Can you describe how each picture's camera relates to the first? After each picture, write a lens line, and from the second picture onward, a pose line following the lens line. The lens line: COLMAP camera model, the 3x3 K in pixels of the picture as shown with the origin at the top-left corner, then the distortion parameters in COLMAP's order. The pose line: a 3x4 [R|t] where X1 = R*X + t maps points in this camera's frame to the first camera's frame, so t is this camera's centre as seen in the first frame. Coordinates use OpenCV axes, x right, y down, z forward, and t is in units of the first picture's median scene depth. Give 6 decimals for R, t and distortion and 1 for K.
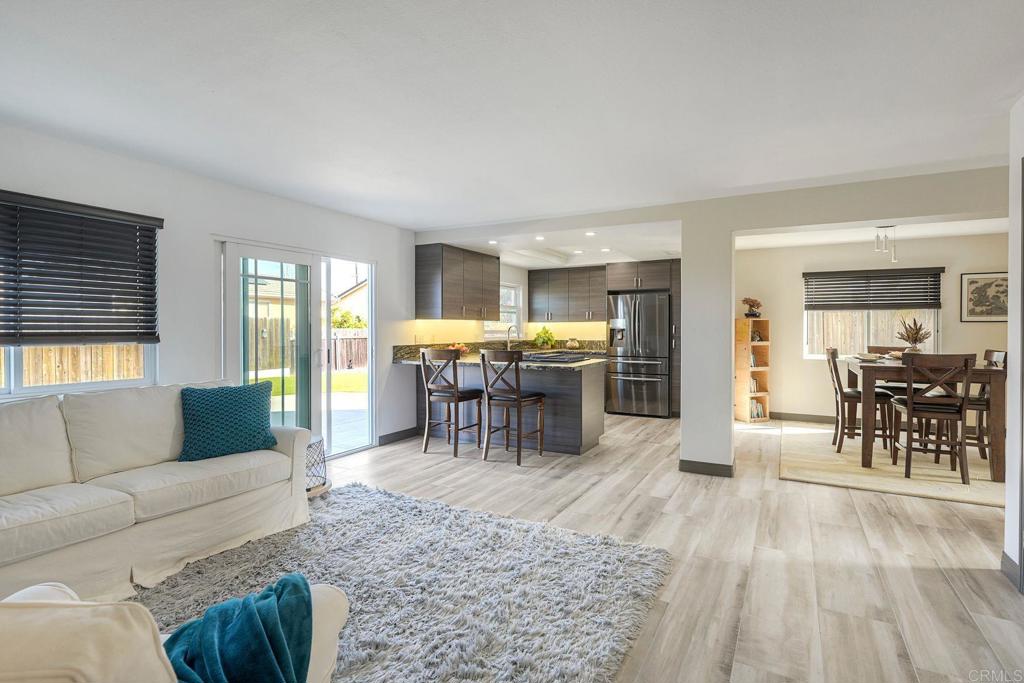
lens RADIAL K [[520.1, 0, 512.0], [0, 520.1, 336.4], [0, 0, 1]] dist [0.003843, 0.000401]
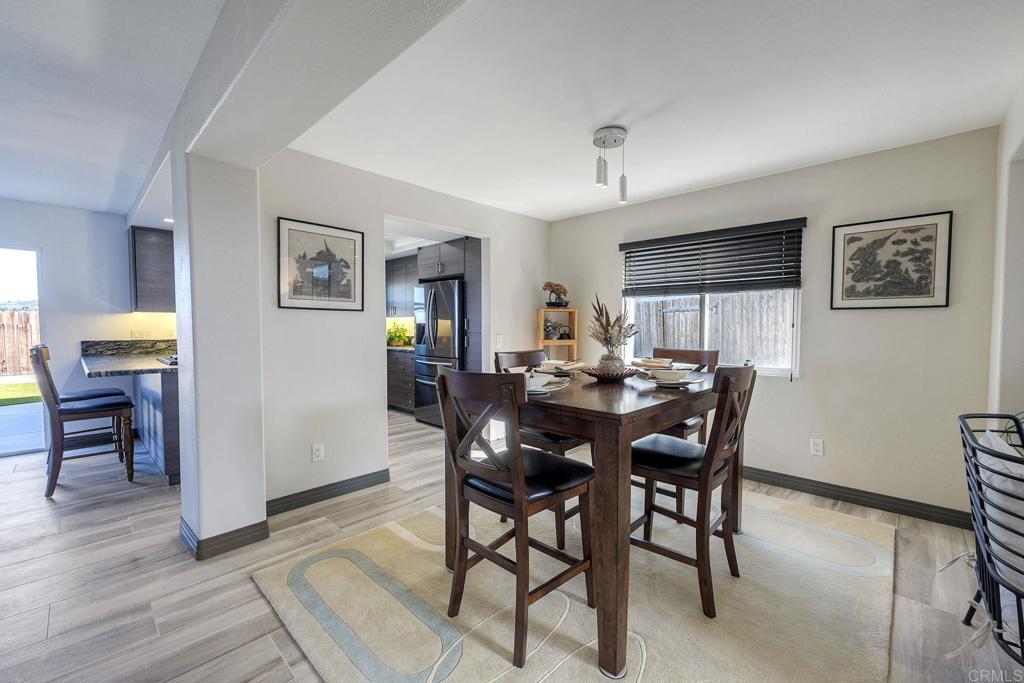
lens RADIAL K [[426.4, 0, 512.6], [0, 426.4, 342.9], [0, 0, 1]] dist [0.001851, -0.000275]
pose [[0.961651, 0.010971, -0.274057, 0.654086], [-0.004728, 0.999714, 0.023430, 0.000354], [0.274235, -0.021236, 0.961428, 0.444641]]
